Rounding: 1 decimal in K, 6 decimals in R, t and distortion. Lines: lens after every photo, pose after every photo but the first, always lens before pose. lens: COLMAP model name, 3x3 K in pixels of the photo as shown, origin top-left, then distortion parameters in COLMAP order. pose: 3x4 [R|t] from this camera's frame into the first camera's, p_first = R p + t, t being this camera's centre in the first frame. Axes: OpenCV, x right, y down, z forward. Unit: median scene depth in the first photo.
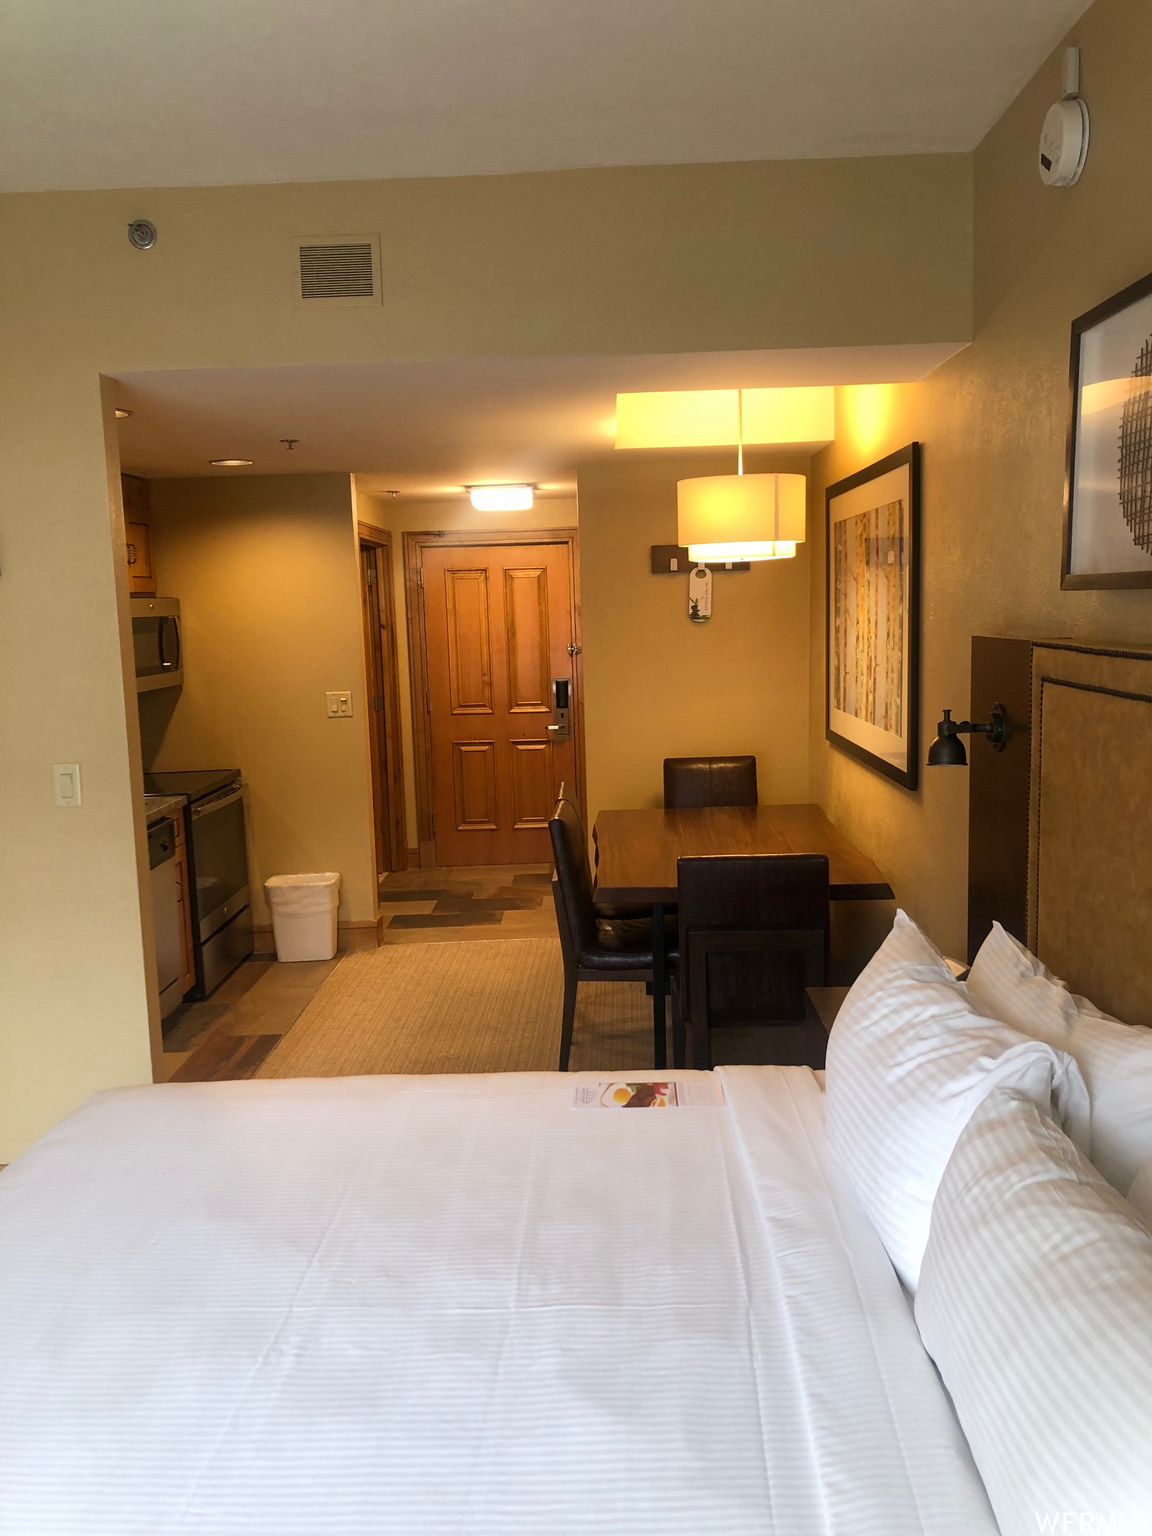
lens RADIAL K [[1274.7, 0, 576.0], [0, 1274.7, 768.0], [0, 0, 1]] dist [0.033623, -0.049515]
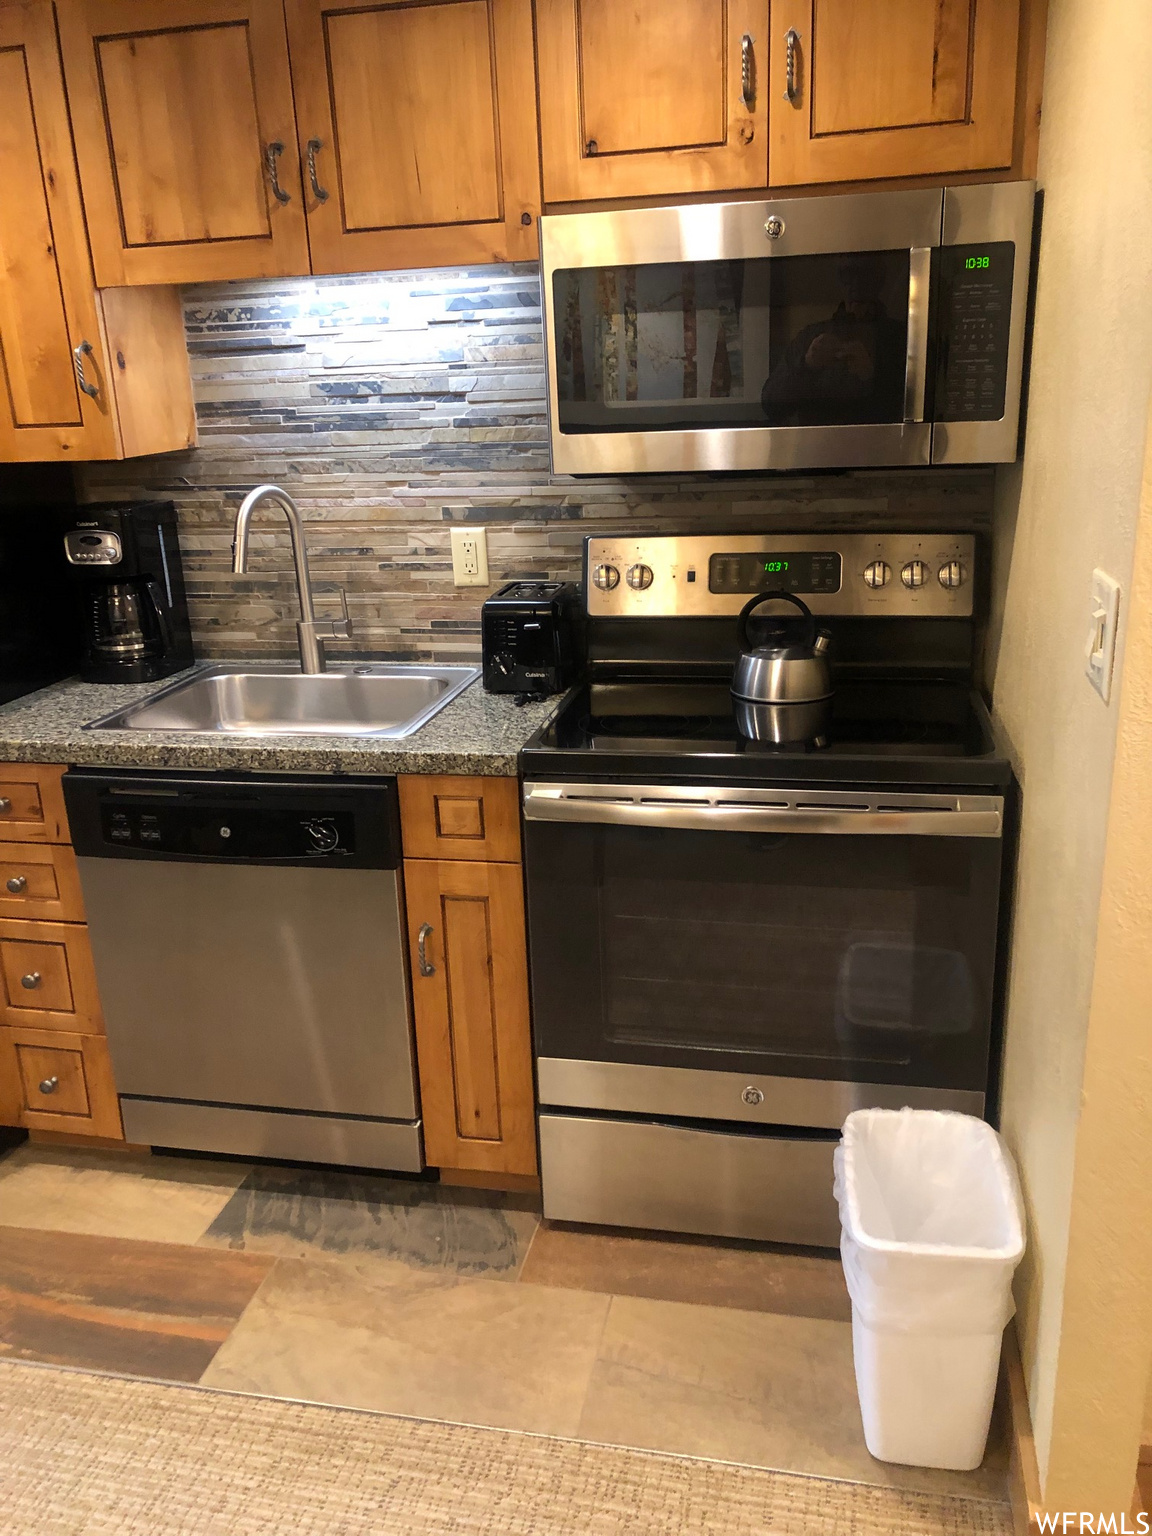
lens RADIAL K [[1274.7, 0, 576.0], [0, 1274.7, 768.0], [0, 0, 1]] dist [0.033623, -0.049515]
pose [[-0.186537, 0.335699, -0.923315, 0.053580], [-0.082053, 0.931203, 0.355145, -0.121826], [0.979016, 0.142008, -0.146158, 1.157034]]
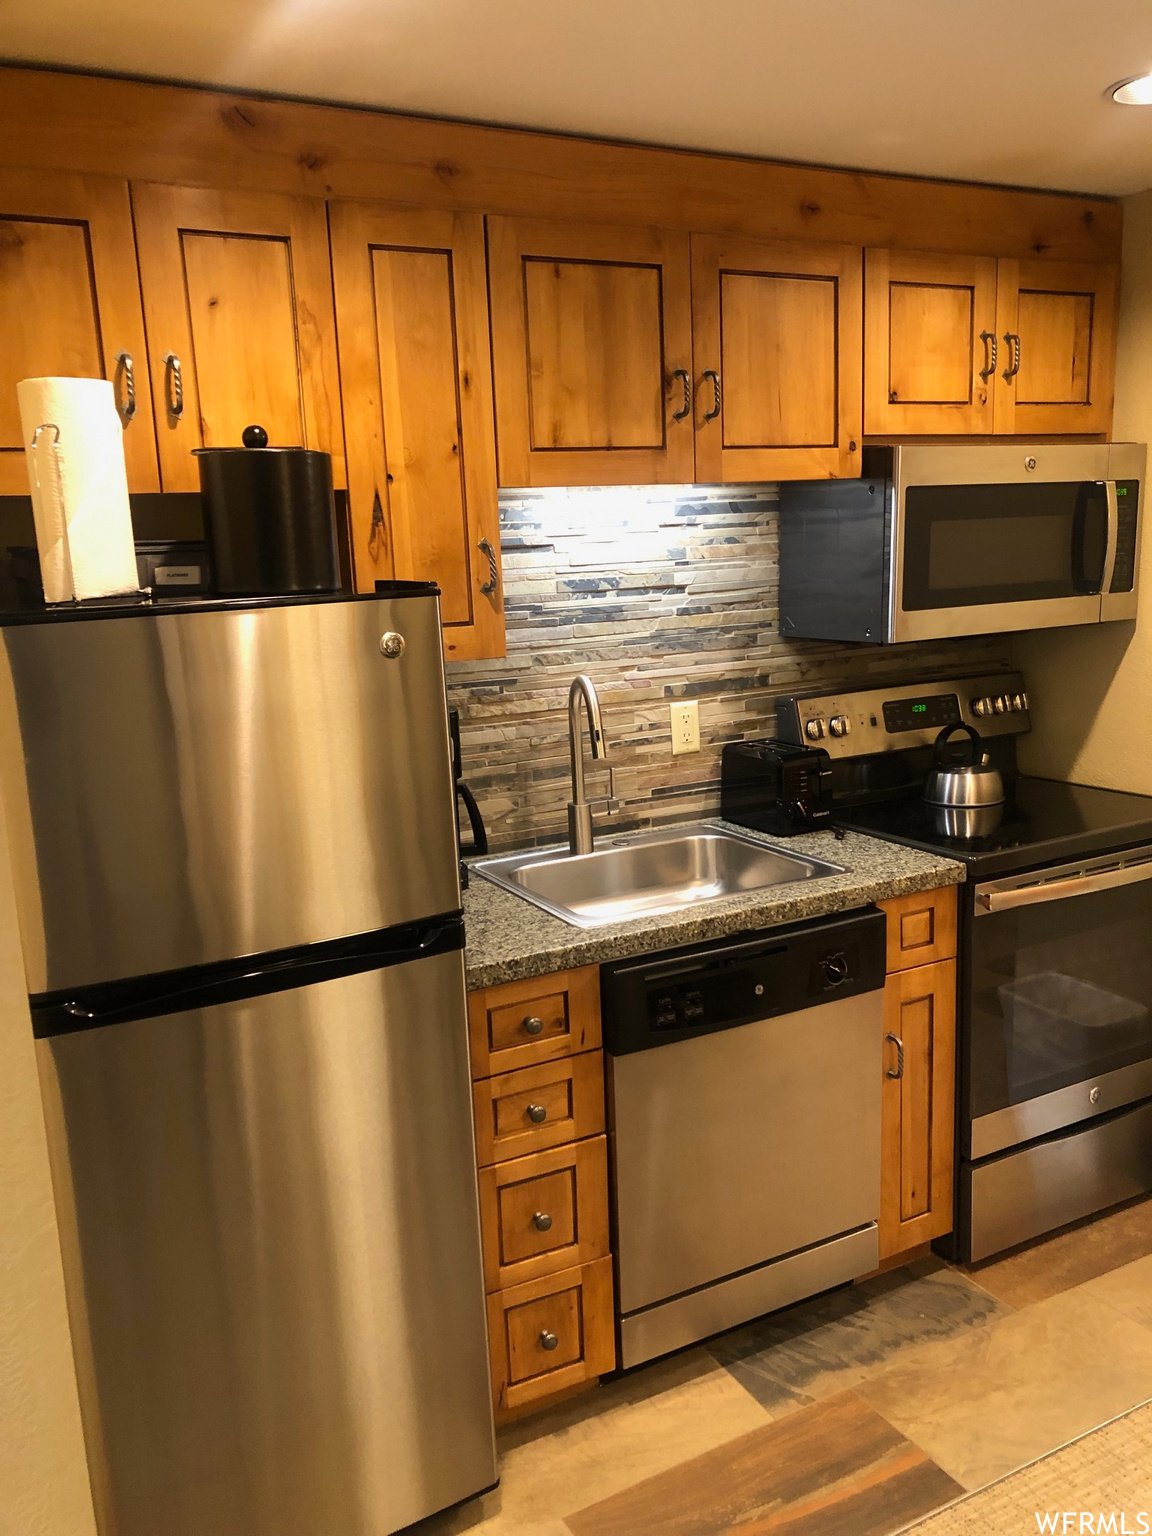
lens RADIAL K [[1219.8, 0, 563.6], [0, 1219.8, 774.7], [0, 0, 1]] dist [0.025676, -0.099241]
pose [[0.482770, 0.172858, -0.858518, 0.006043], [-0.083626, 0.984946, 0.151289, -0.071222], [0.871745, -0.001243, 0.489958, 0.697831]]
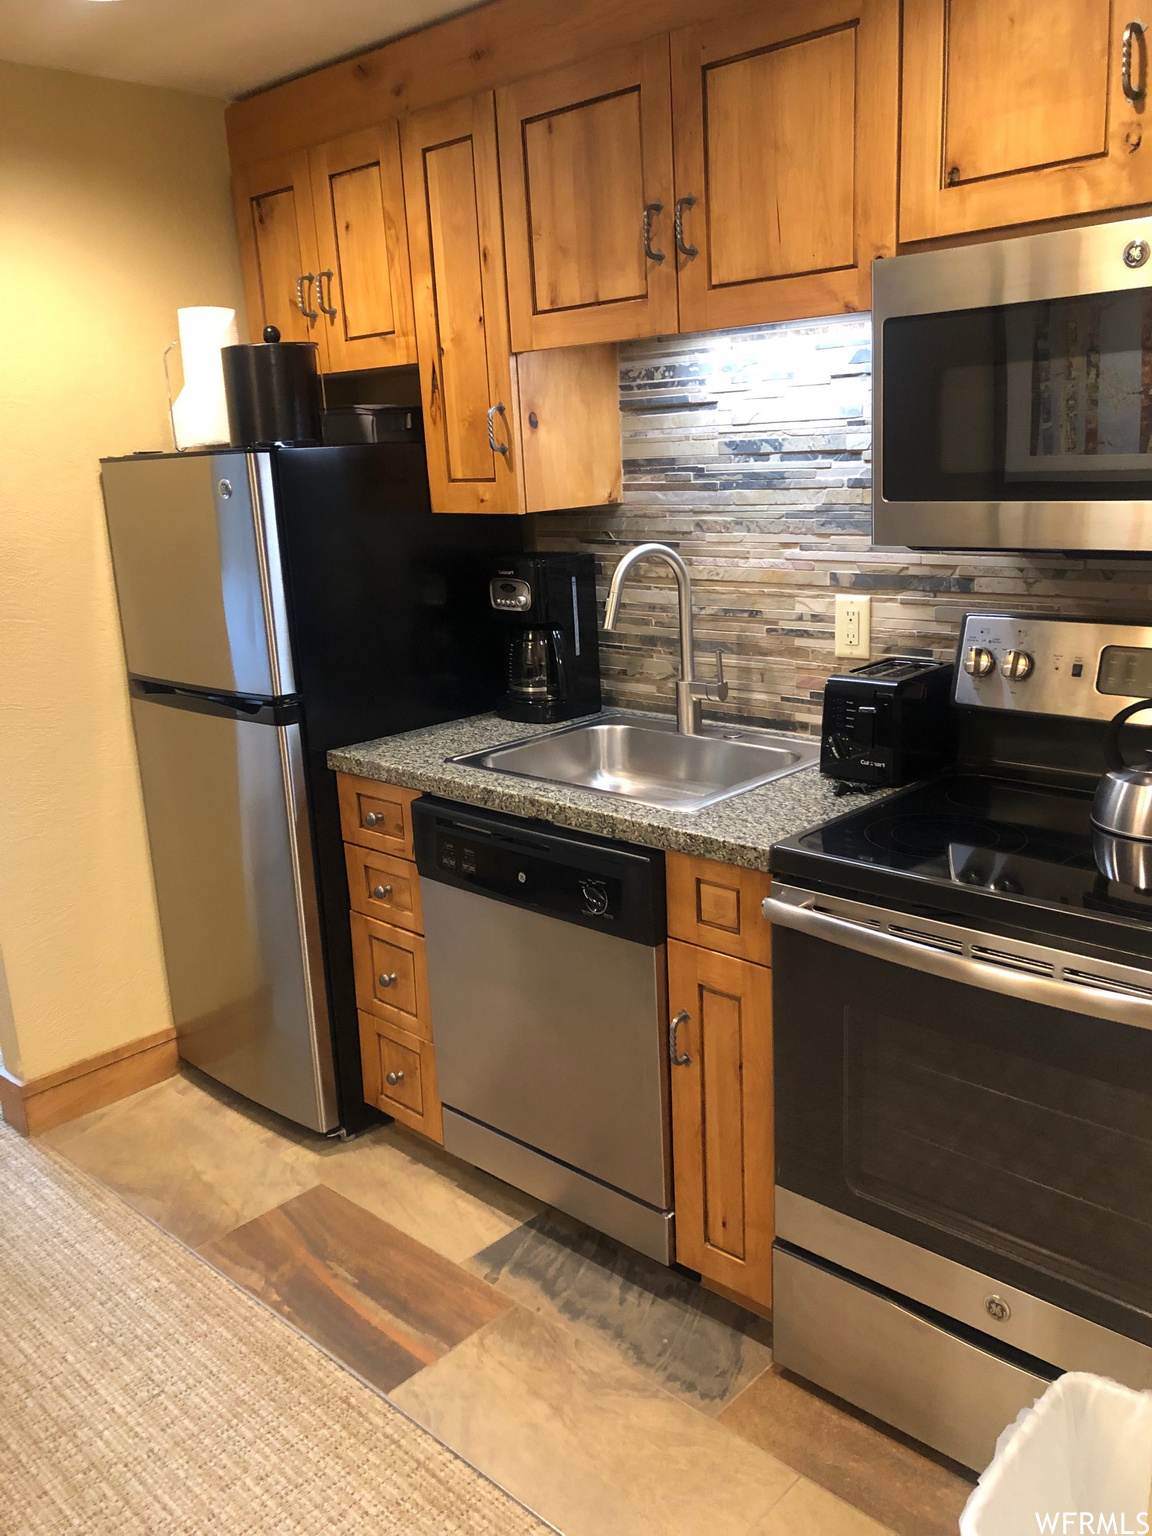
lens RADIAL K [[1274.2, 0, 579.3], [0, 1274.2, 781.9], [0, 0, 1]] dist [0.018323, -0.018048]
pose [[-0.669707, 0.253457, -0.698035, -0.031243], [-0.027288, 0.930921, 0.364199, -0.131274], [0.742124, 0.262955, -0.616528, 1.262105]]
